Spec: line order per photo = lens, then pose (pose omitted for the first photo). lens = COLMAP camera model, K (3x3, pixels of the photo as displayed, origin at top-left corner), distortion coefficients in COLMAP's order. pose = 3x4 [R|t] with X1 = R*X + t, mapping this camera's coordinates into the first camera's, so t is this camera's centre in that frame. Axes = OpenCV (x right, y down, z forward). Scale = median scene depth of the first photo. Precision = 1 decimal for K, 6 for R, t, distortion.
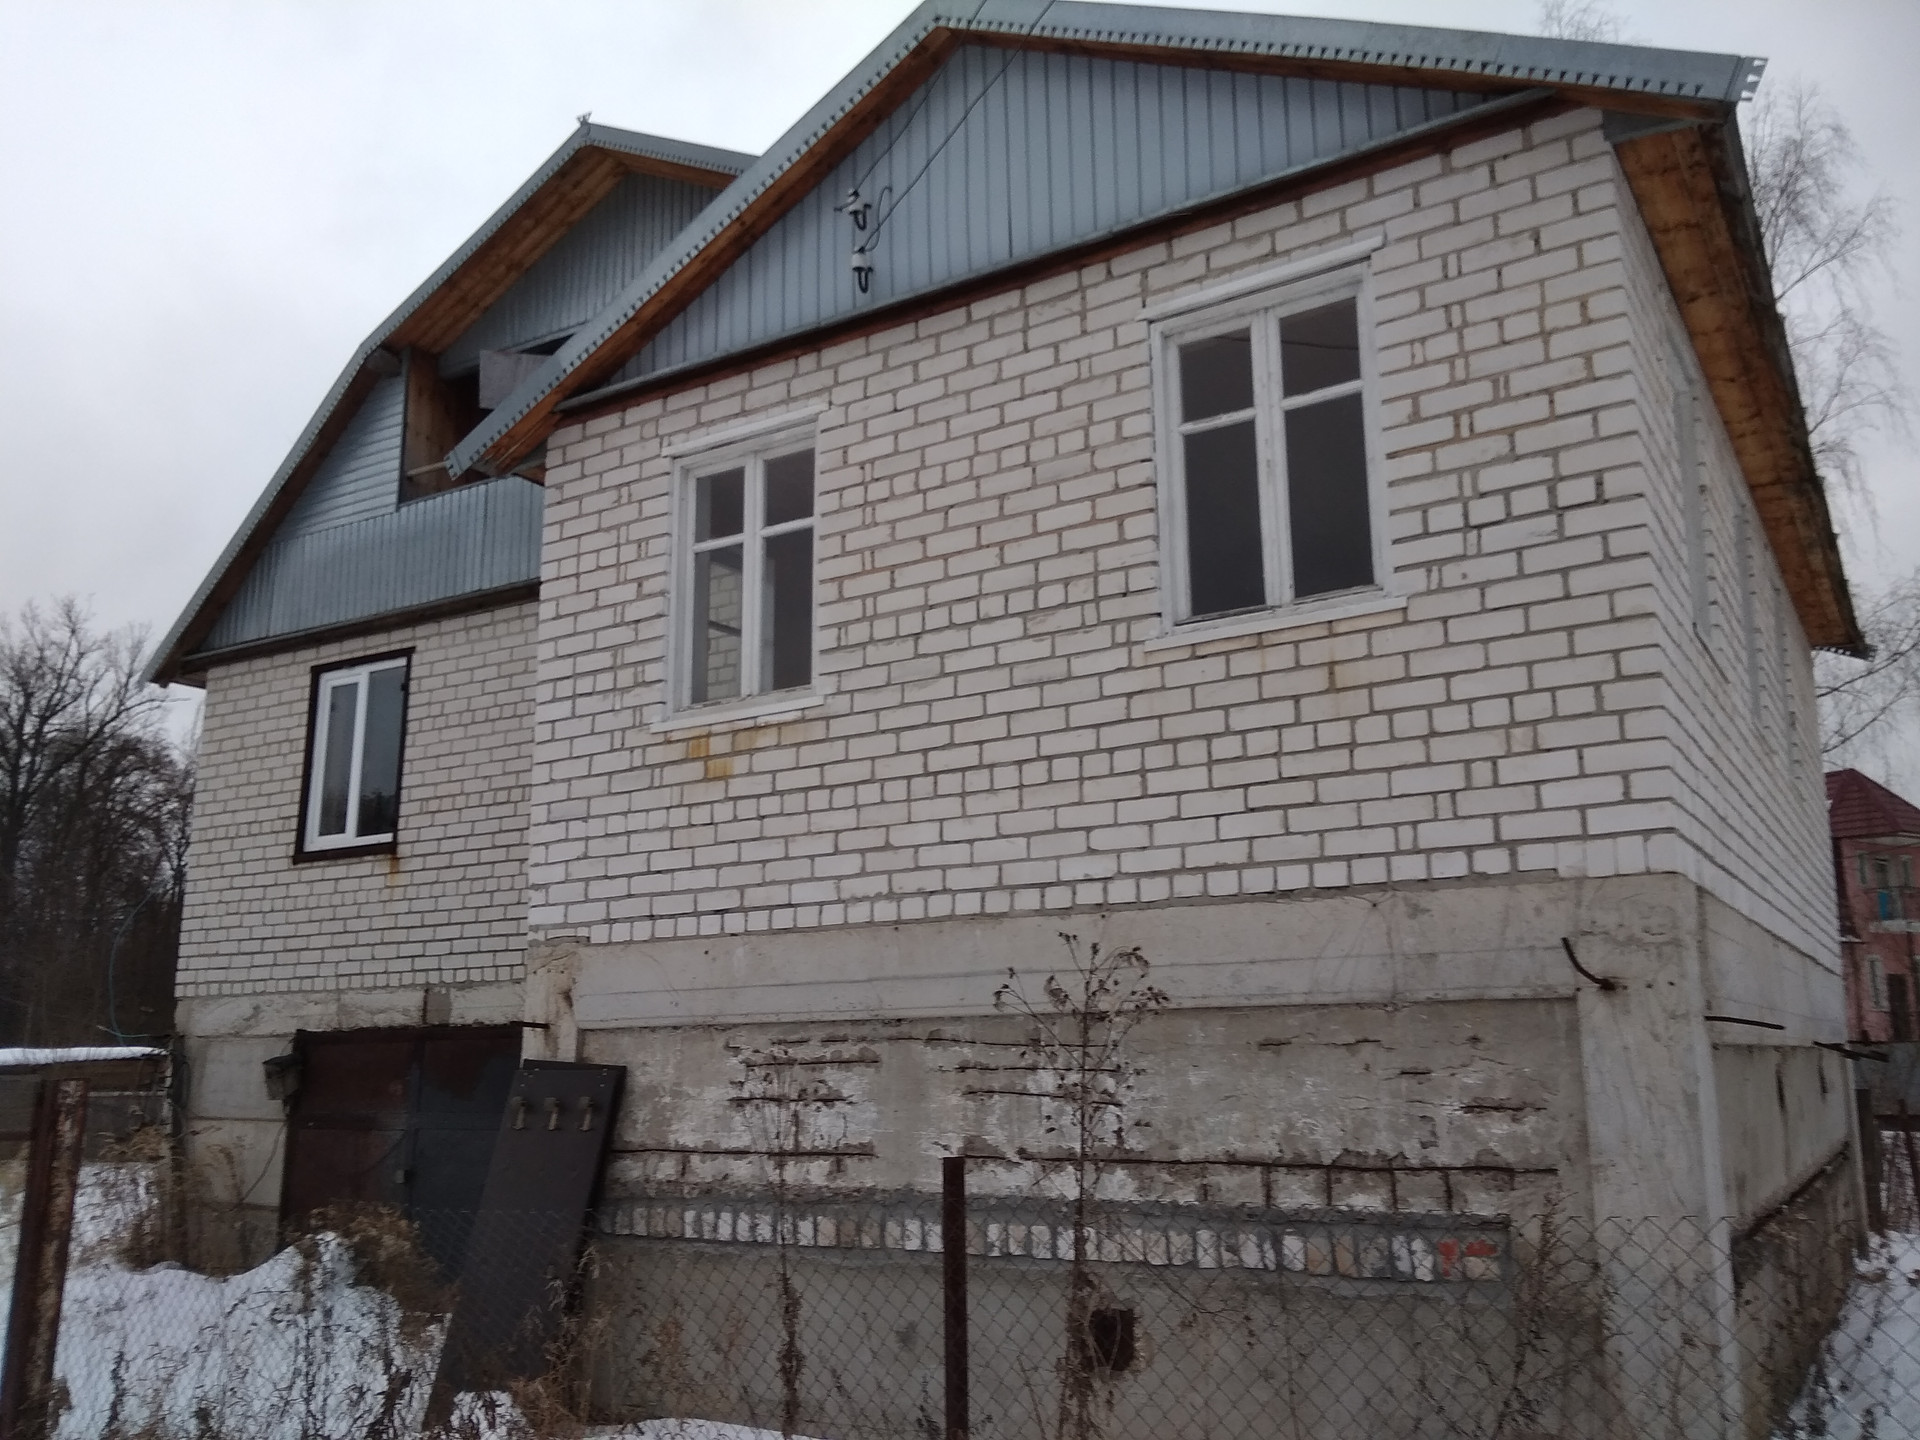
lens RADIAL K [[1504.8, 0, 959.7], [0, 1504.8, 699.2], [0, 0, 1]] dist [0.121040, -0.219132]
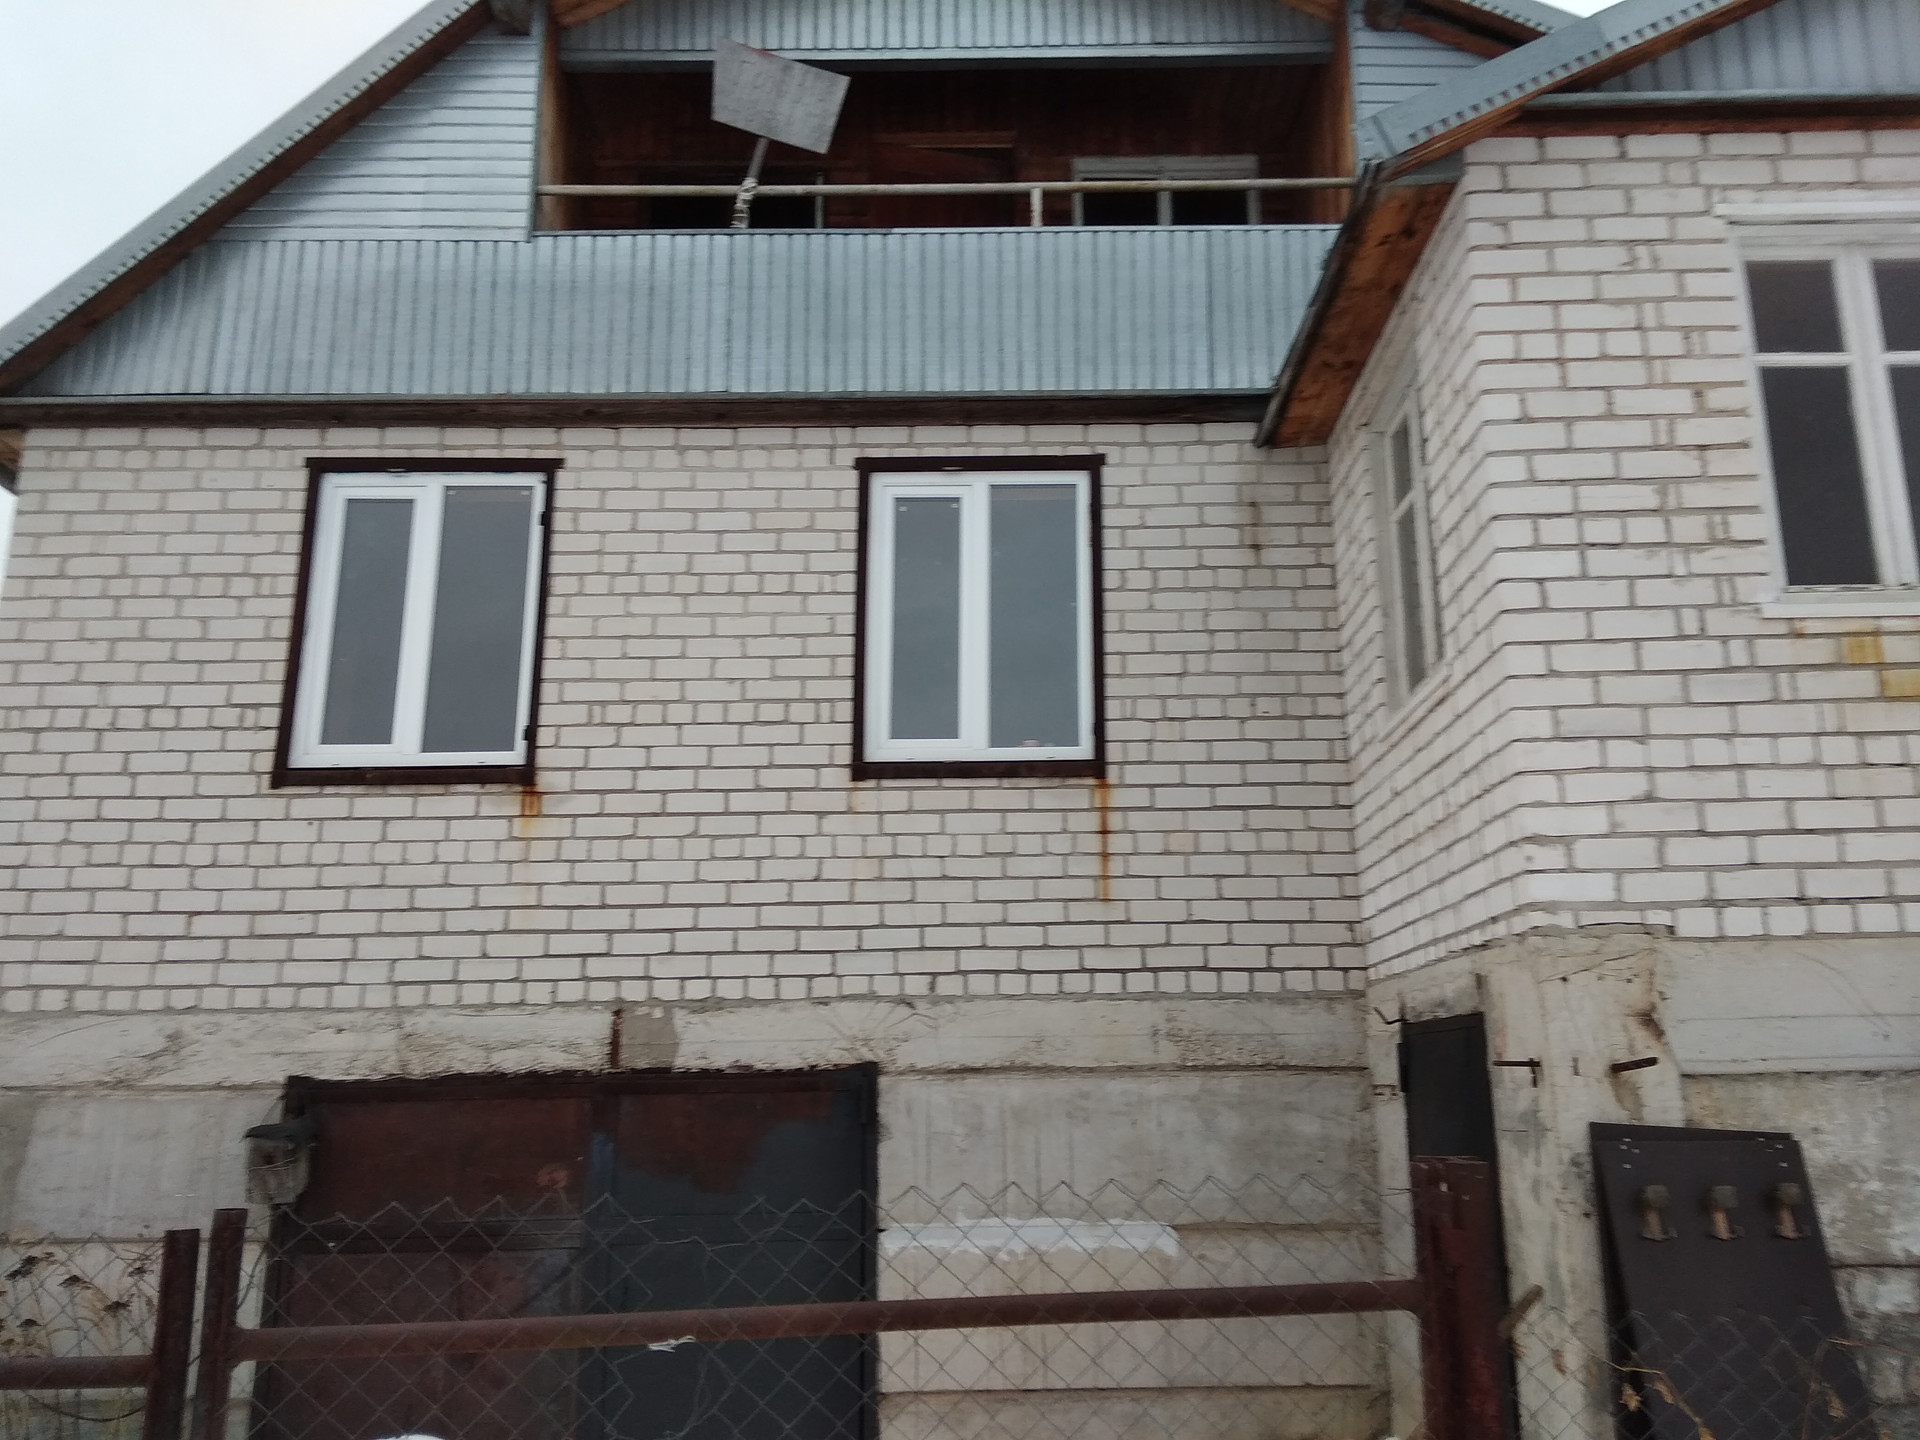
lens RADIAL K [[1508.9, 0, 972.0], [0, 1508.9, 721.8], [0, 0, 1]] dist [0.106061, -0.170332]
pose [[0.856546, 0.130045, 0.499418, -0.911838], [-0.114223, 0.991501, -0.062278, 0.163014], [-0.503272, -0.003701, 0.864120, 0.674936]]
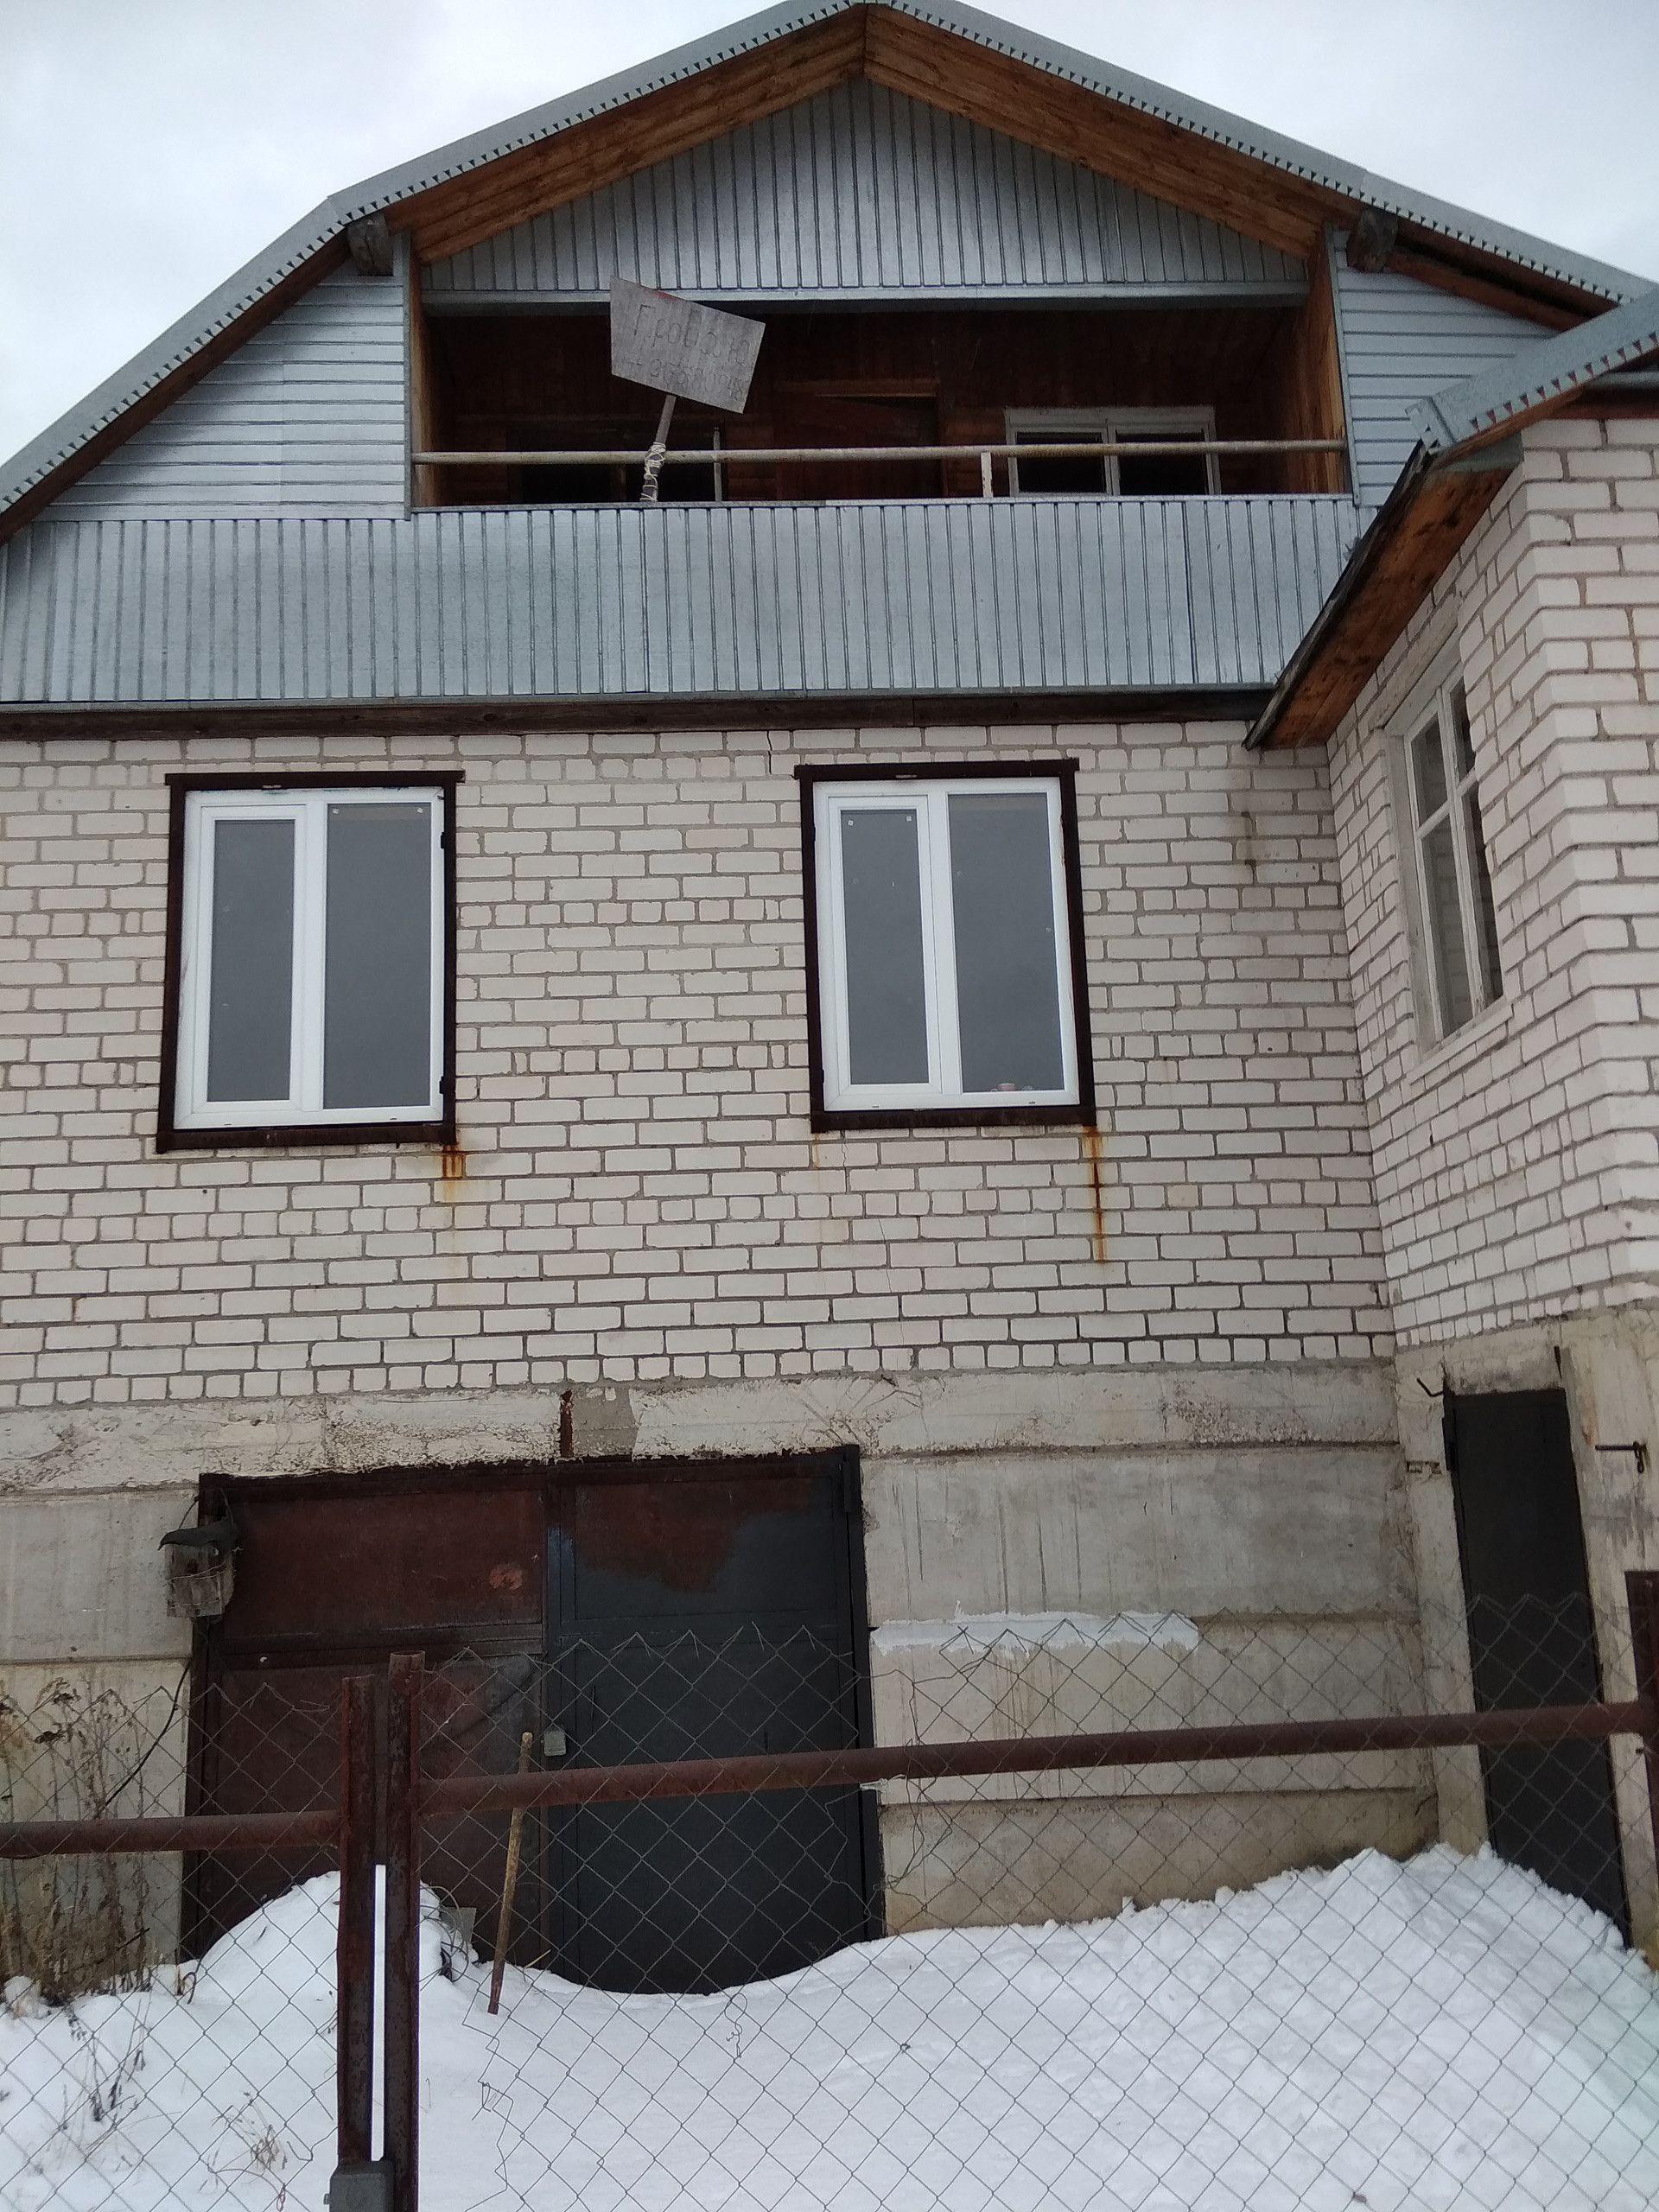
lens RADIAL K [[1733.6, 0, 837.3], [0, 1733.6, 1078.0], [0, 0, 1]] dist [0.121040, -0.219132]
pose [[0.845014, 0.100171, 0.525277, -1.014673], [-0.097354, 0.994700, -0.033077, 0.147707], [-0.525807, -0.023187, 0.850288, 0.695861]]
